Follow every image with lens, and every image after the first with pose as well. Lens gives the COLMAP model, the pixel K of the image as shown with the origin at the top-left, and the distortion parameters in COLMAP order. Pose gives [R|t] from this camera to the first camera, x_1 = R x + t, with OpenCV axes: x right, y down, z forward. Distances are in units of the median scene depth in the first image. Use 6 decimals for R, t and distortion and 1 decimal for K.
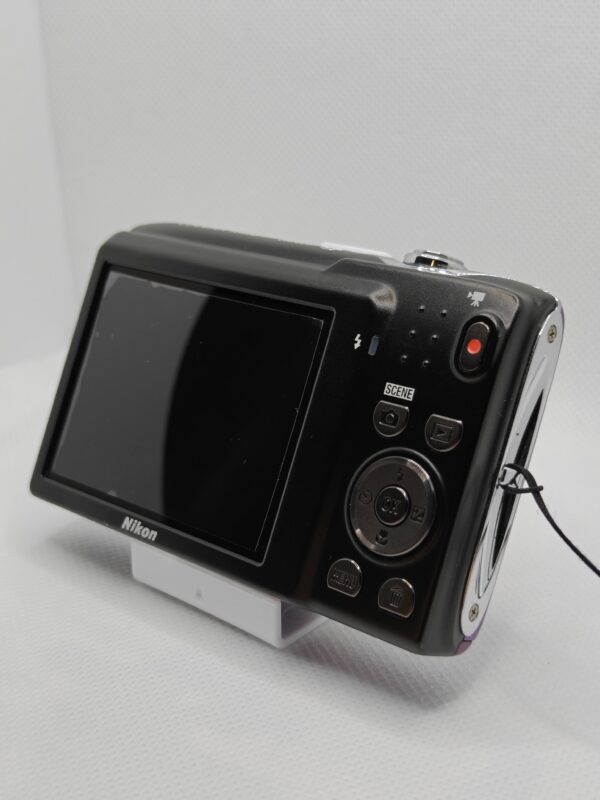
lens RADIAL K [[1158.9, 0, 300.0], [0, 1158.9, 400.0], [0, 0, 1]] dist [0.190285, -1.702897]
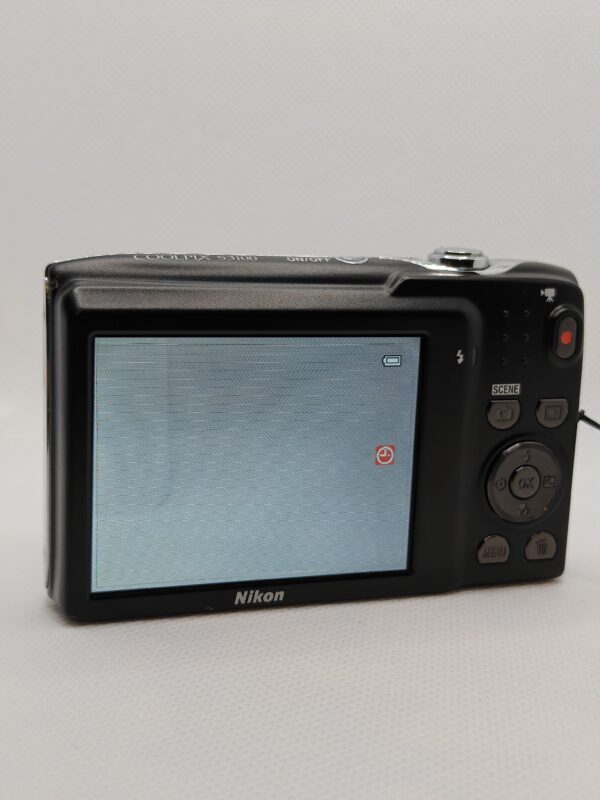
lens RADIAL K [[1158.9, 0, 300.0], [0, 1158.9, 400.0], [0, 0, 1]] dist [0.190285, -1.702897]
pose [[0.545192, -0.411958, 0.730107, -0.840321], [0.098936, 0.896458, 0.431943, -0.497740], [-0.832453, -0.163258, 0.529499, 0.544224]]
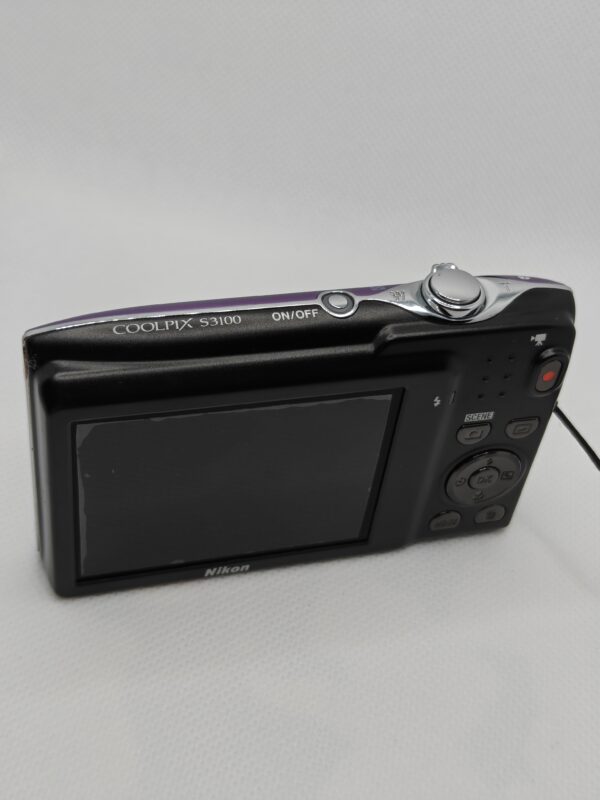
lens RADIAL K [[1158.9, 0, 300.0], [0, 1158.9, 400.0], [0, 0, 1]] dist [0.190285, -1.702897]
pose [[0.606682, -0.690497, 0.393893, -0.460866], [0.039944, 0.521350, 0.852408, -0.993441], [-0.793941, -0.501407, 0.343874, 0.726513]]
